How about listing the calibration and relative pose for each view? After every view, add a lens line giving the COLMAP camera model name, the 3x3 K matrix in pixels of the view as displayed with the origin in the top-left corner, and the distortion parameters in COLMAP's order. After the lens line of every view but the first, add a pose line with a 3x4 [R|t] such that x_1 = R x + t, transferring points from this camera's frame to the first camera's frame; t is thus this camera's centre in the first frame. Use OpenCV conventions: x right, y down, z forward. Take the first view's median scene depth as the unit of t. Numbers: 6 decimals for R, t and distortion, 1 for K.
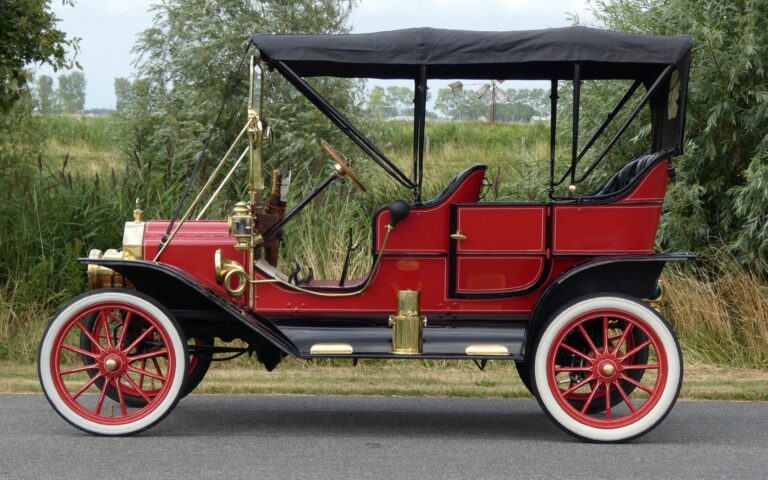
lens RADIAL K [[2043.1, 0, 384.0], [0, 2043.1, 240.0], [0, 0, 1]] dist [0.320431, -0.486259]
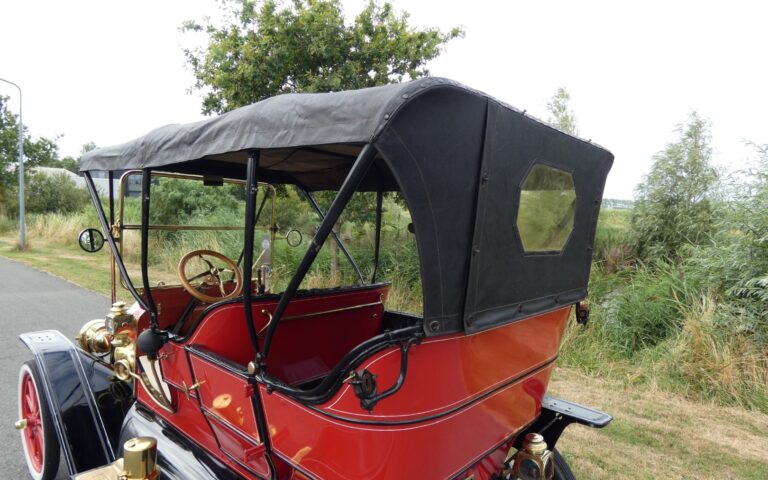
lens RADIAL K [[467.0, 0, 384.0], [0, 467.0, 240.0], [0, 0, 1]] dist [-0.000837, 0.003785]
pose [[0.739944, 0.053716, -0.670520, 0.209409], [-0.047011, 0.998499, 0.028112, -0.067696], [0.671023, 0.010721, 0.741359, 0.926470]]
